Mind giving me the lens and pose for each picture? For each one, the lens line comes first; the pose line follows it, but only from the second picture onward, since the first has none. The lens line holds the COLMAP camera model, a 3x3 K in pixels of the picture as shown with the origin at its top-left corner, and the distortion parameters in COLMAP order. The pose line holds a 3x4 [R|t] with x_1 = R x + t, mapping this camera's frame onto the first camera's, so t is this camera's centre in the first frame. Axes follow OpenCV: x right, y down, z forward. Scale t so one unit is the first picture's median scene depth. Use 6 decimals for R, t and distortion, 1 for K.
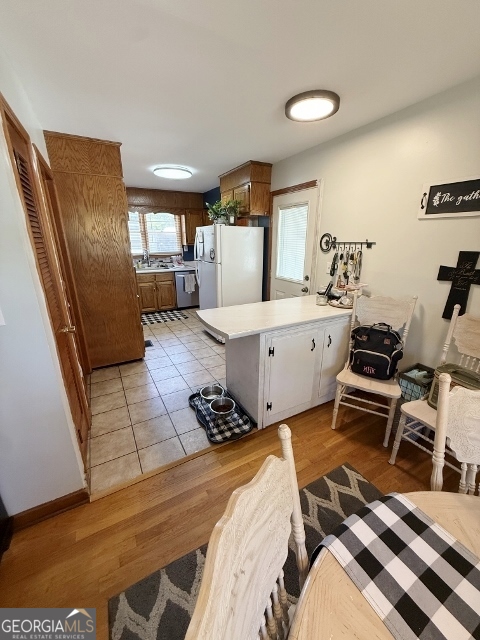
lens RADIAL K [[254.4, 0, 240.4], [0, 254.4, 318.6], [0, 0, 1]] dist [-0.000828, 0.000050]
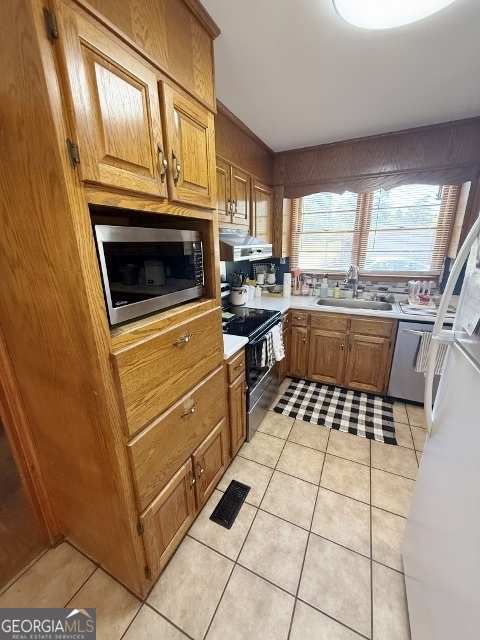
lens RADIAL K [[254.4, 0, 240.4], [0, 254.4, 318.6], [0, 0, 1]] dist [-0.000828, 0.000050]
pose [[0.575320, 0.222704, -0.787026, -0.072049], [-0.231960, 0.967138, 0.104106, -0.164267], [0.784348, 0.122664, 0.608072, 0.511156]]
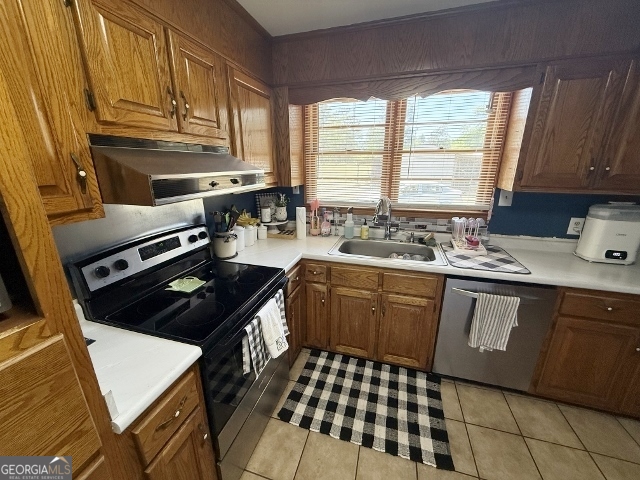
lens RADIAL K [[254.4, 0, 317.7], [0, 254.4, 239.7], [0, 0, 1]] dist [-0.000828, 0.000050]
pose [[0.698684, 0.201680, -0.686415, -0.158455], [-0.213843, 0.974453, 0.068645, -0.208913], [0.682724, 0.098824, 0.723963, 0.642089]]
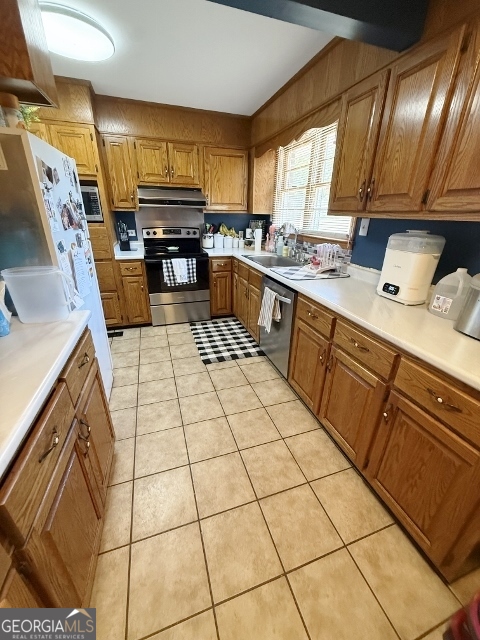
lens RADIAL K [[254.4, 0, 240.4], [0, 254.4, 318.6], [0, 0, 1]] dist [-0.000828, 0.000050]
pose [[-0.182310, 0.372674, -0.909877, 0.183775], [-0.319062, 0.852886, 0.413261, -0.282019], [0.930033, 0.365649, -0.036584, 0.978509]]
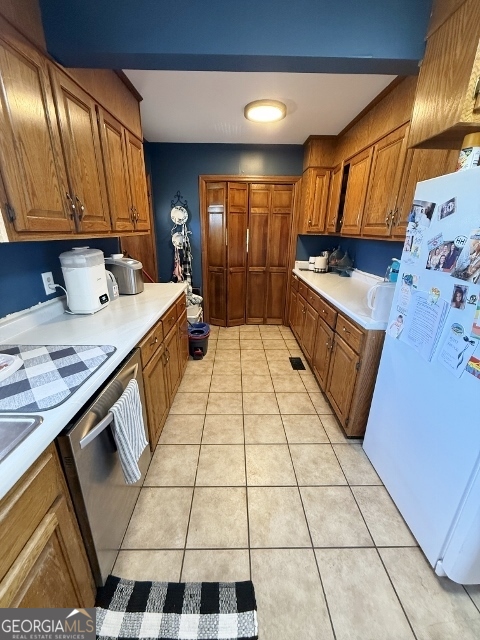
lens RADIAL K [[254.4, 0, 240.4], [0, 254.4, 318.6], [0, 0, 1]] dist [-0.000828, 0.000050]
pose [[0.469667, -0.283238, 0.836175, -0.303581], [0.250193, 0.951011, 0.181606, -0.239044], [-0.846650, 0.123911, 0.517523, 0.809820]]
